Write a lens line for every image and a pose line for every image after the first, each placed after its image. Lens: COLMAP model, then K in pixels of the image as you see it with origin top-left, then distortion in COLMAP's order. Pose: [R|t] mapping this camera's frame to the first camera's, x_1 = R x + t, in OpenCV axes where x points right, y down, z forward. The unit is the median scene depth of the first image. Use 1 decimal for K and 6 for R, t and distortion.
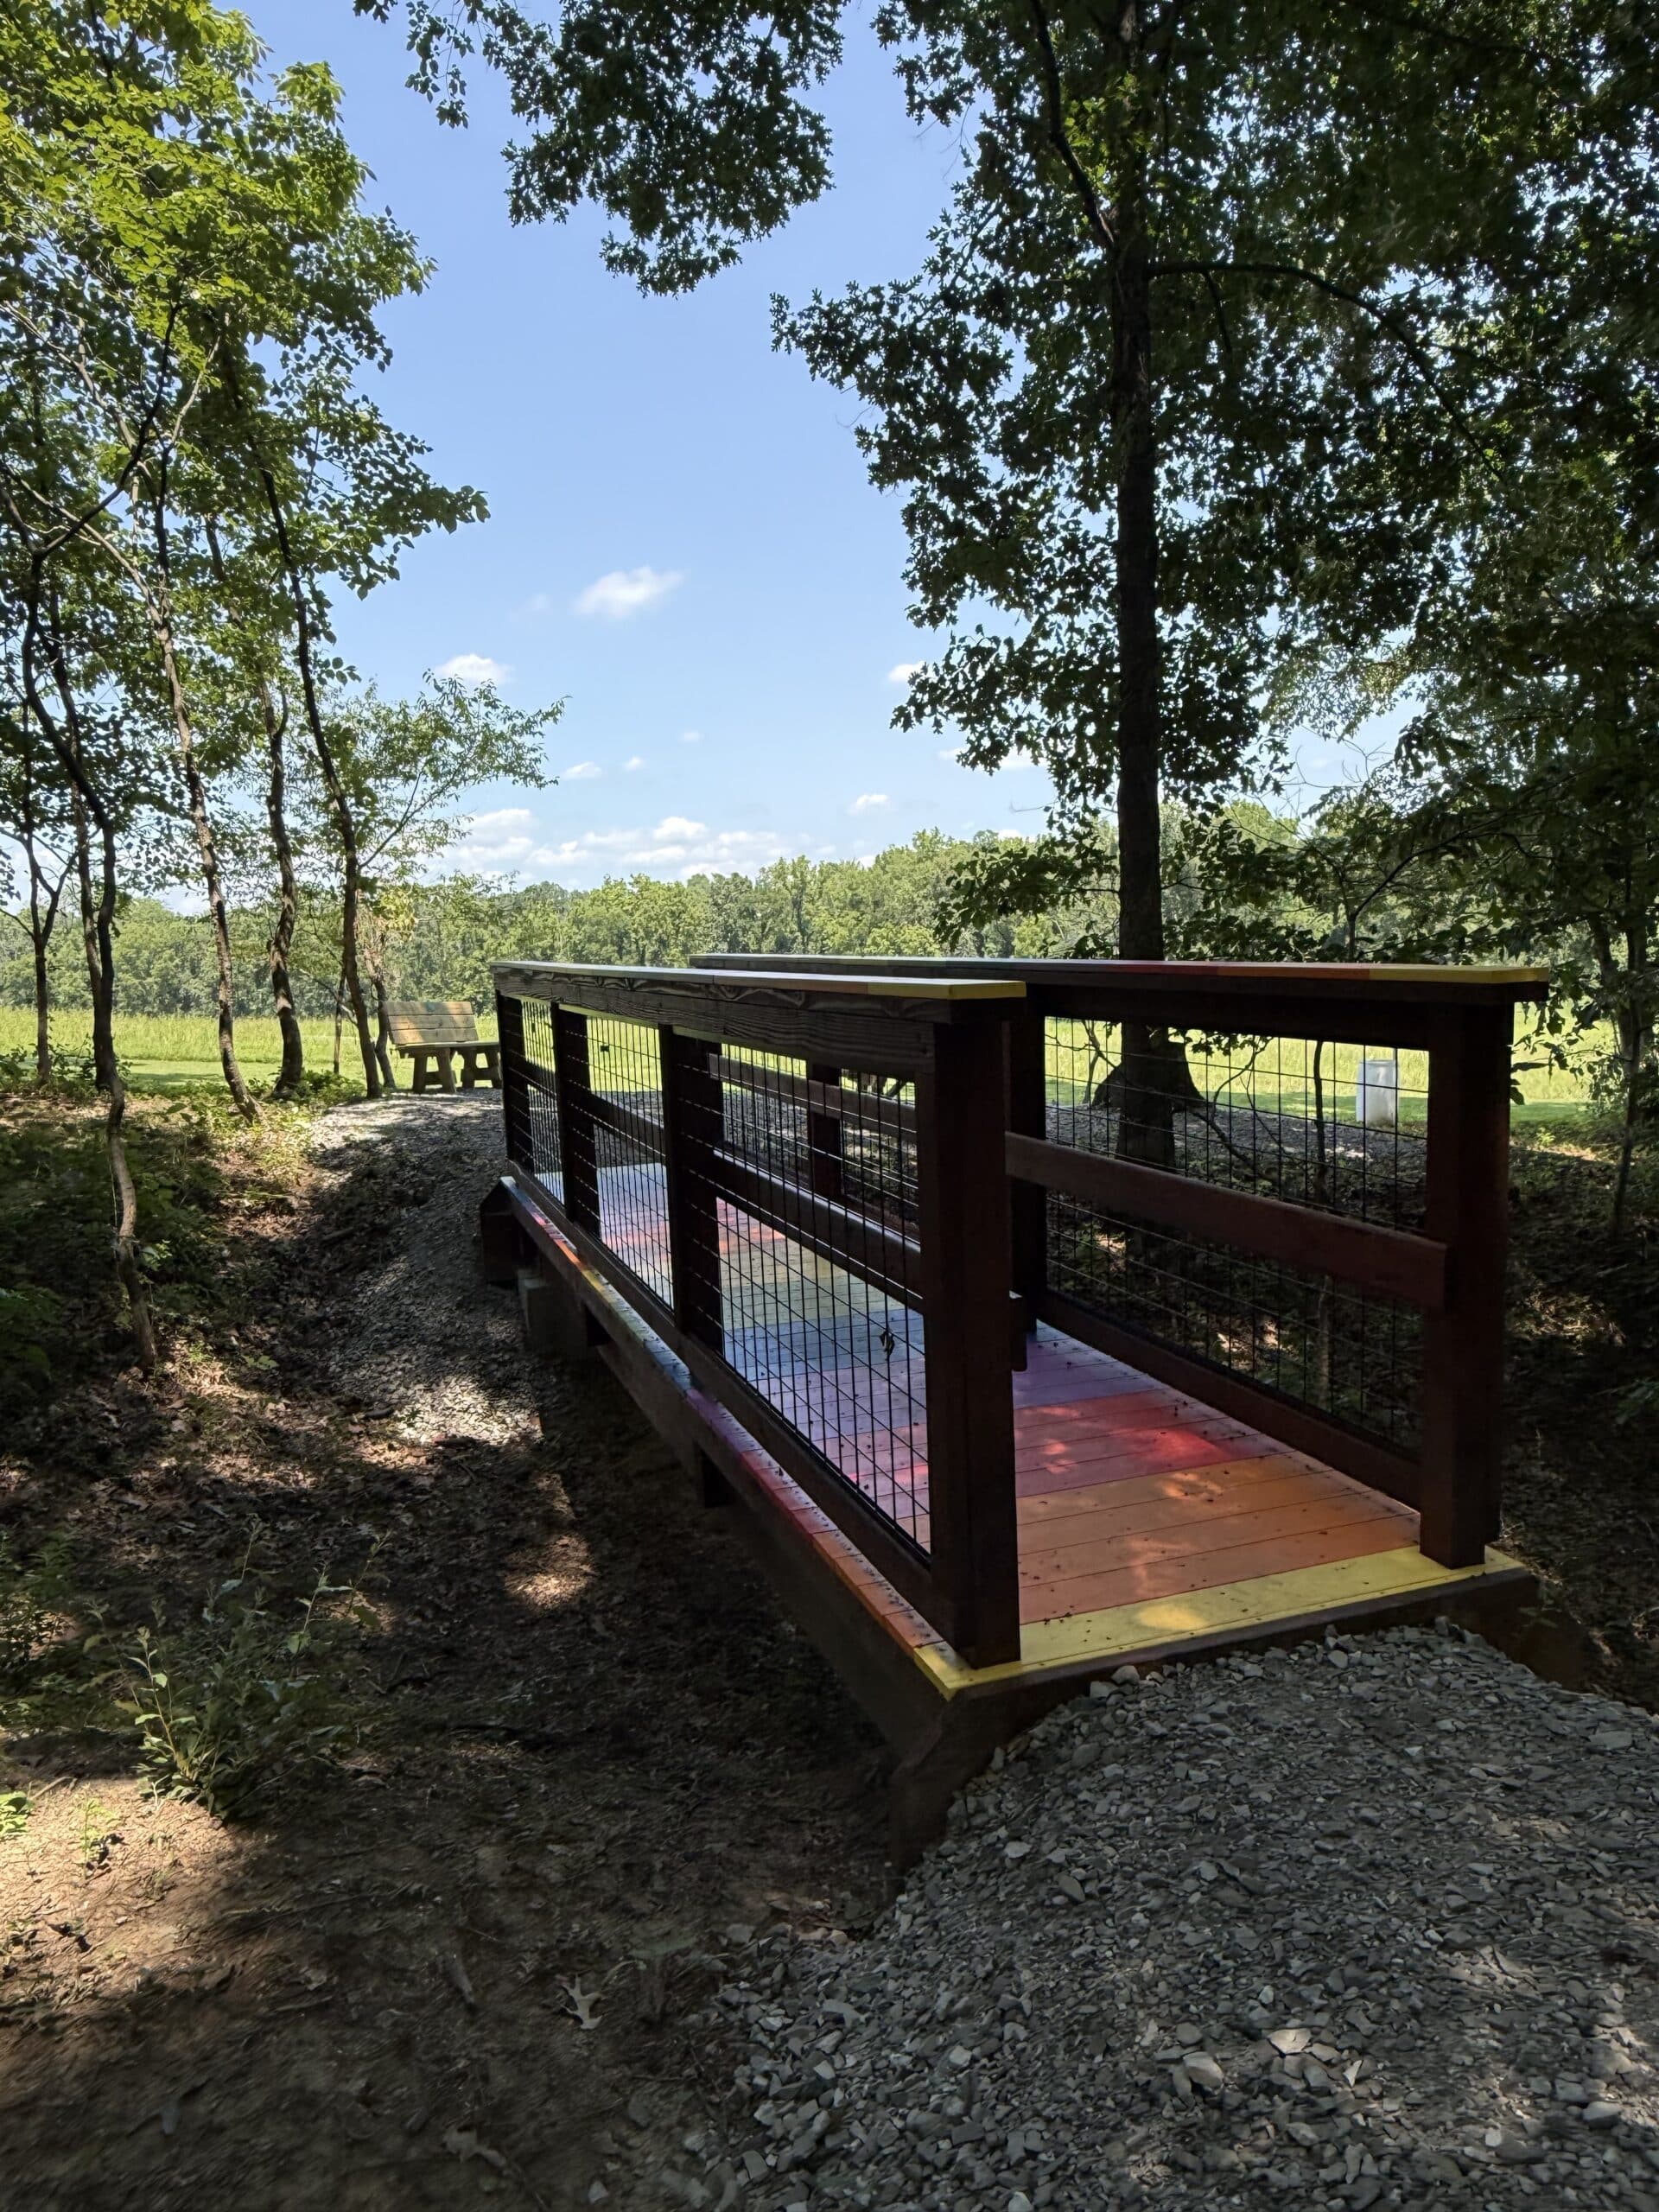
lens RADIAL K [[1423.8, 0, 826.9], [0, 1423.8, 1107.2], [0, 0, 1]] dist [-0.001708, 0.000626]
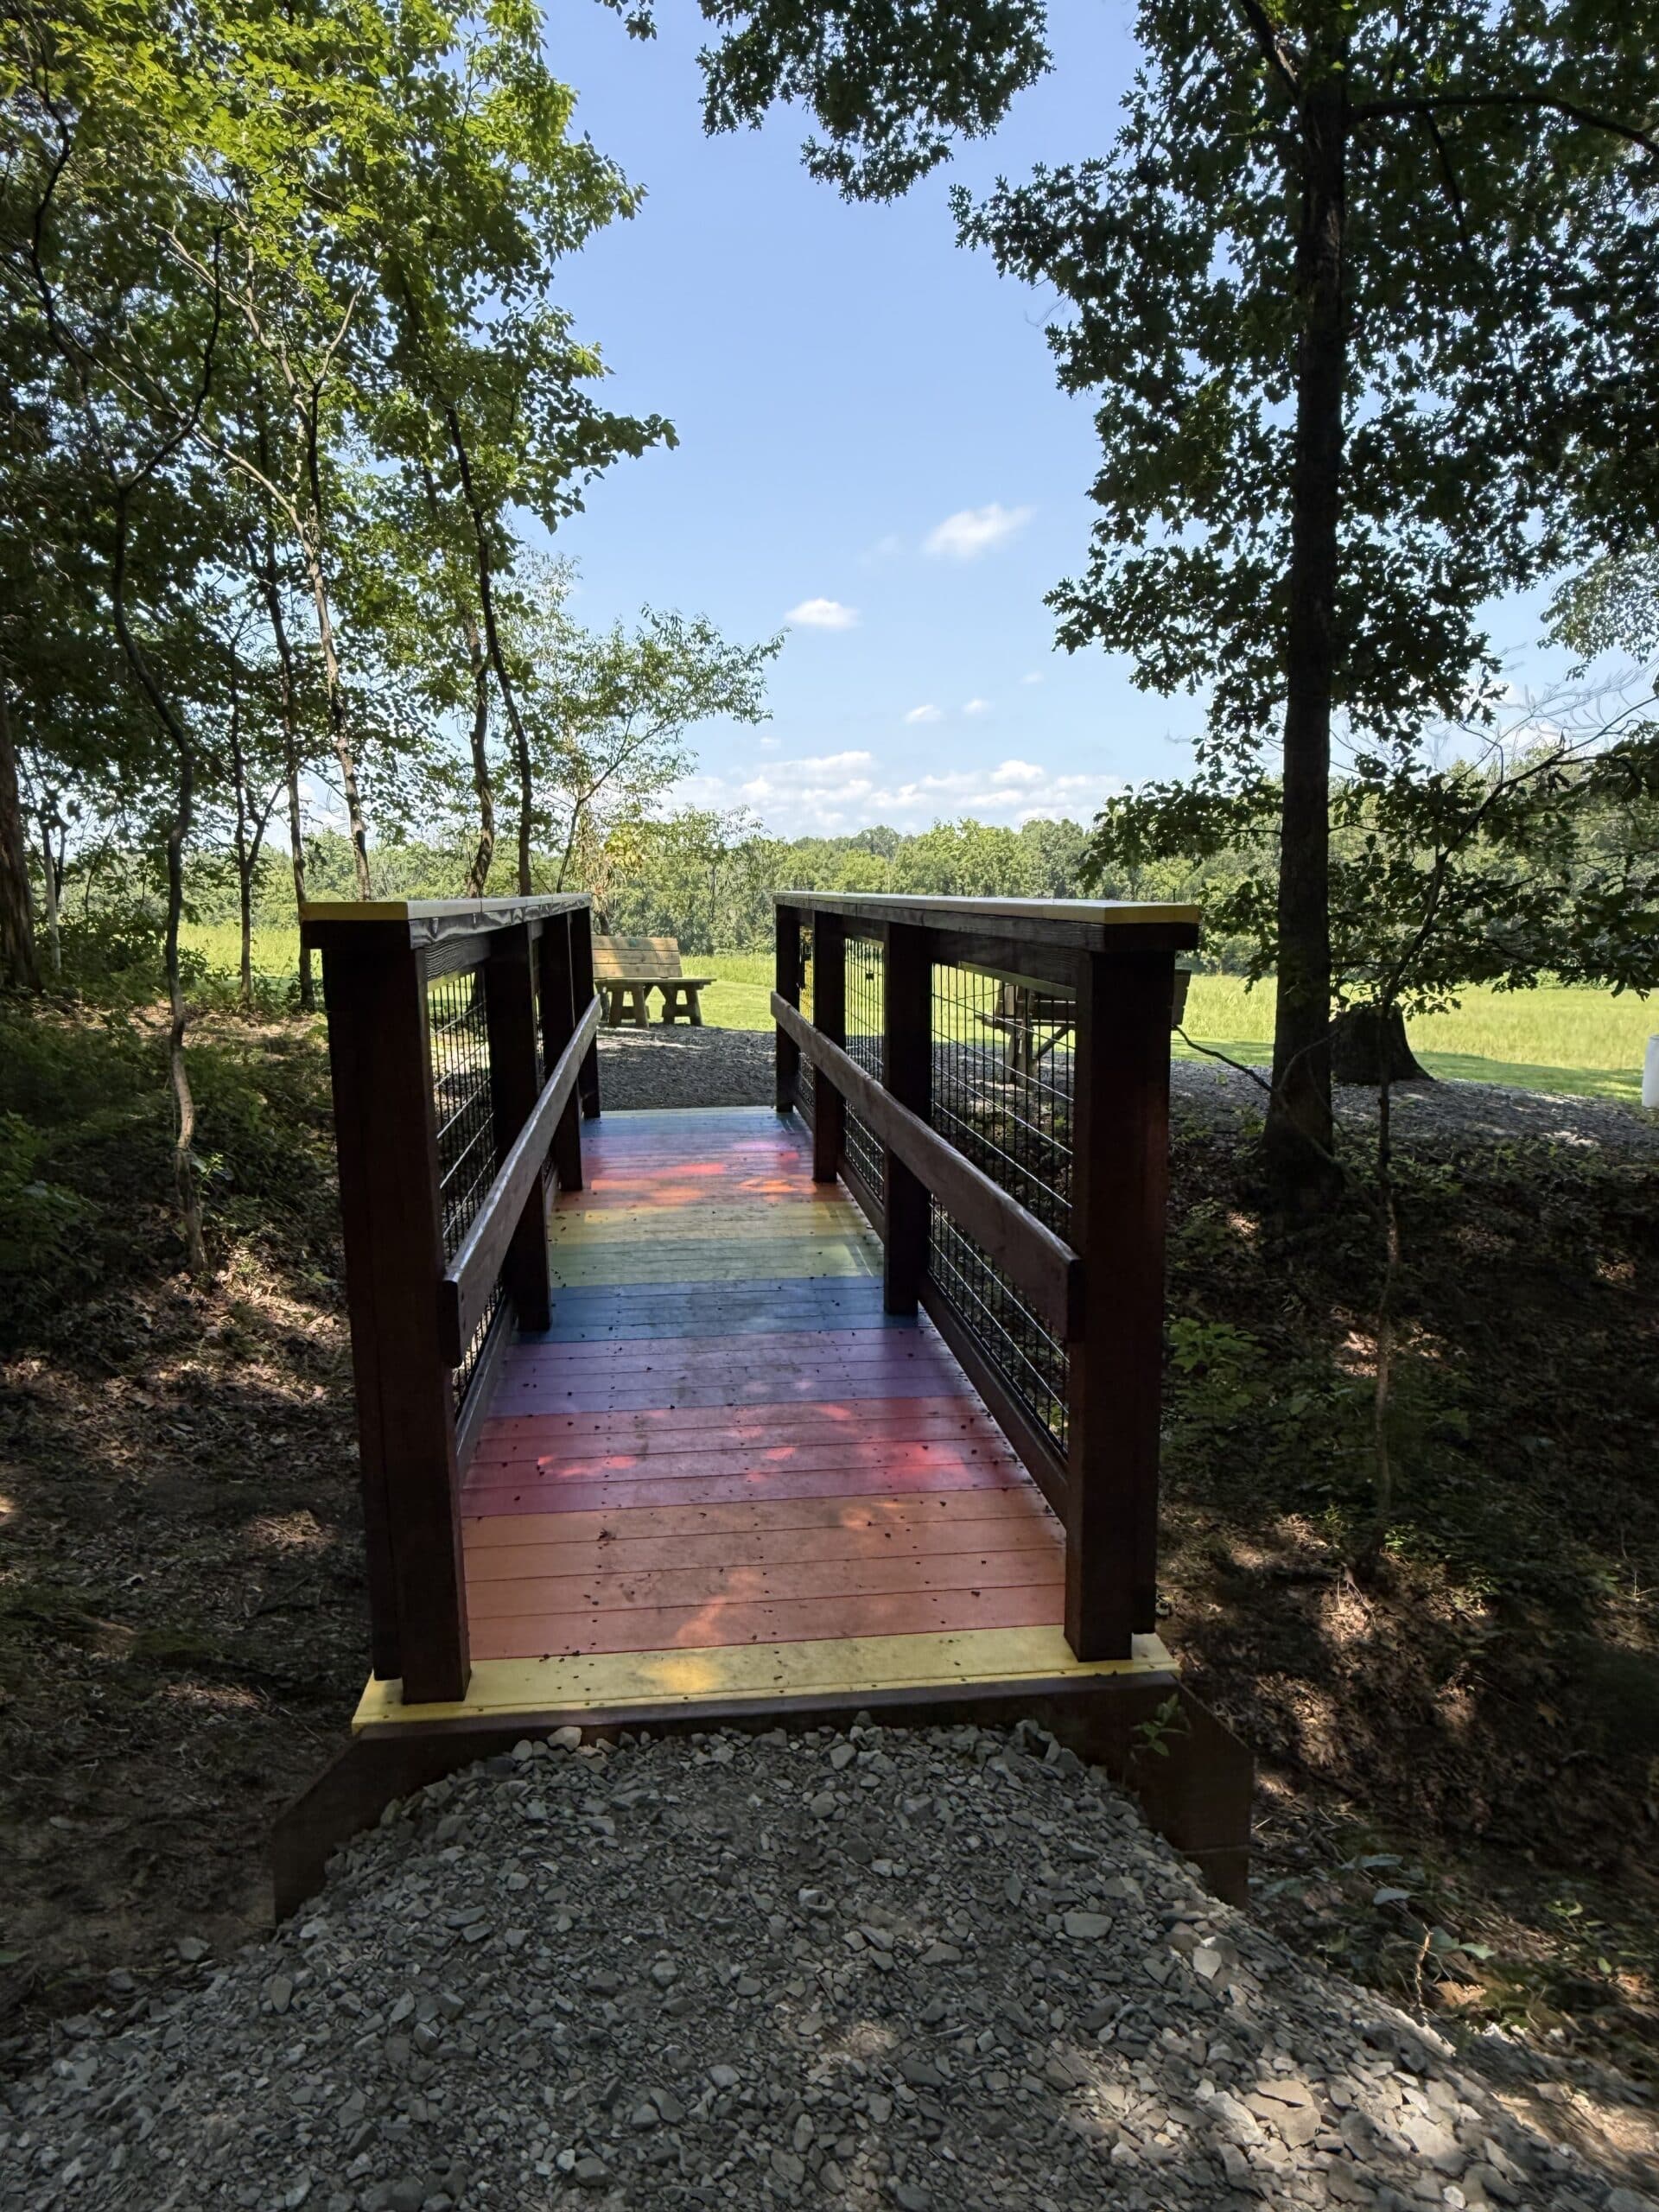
lens RADIAL K [[1423.8, 0, 831.0], [0, 1423.8, 1108.9], [0, 0, 1]] dist [-0.001708, 0.000626]
pose [[0.974181, 0.055204, -0.218917, 0.117802], [-0.046809, 0.997963, 0.043353, -0.003176], [0.220864, -0.031987, 0.974780, 0.051496]]
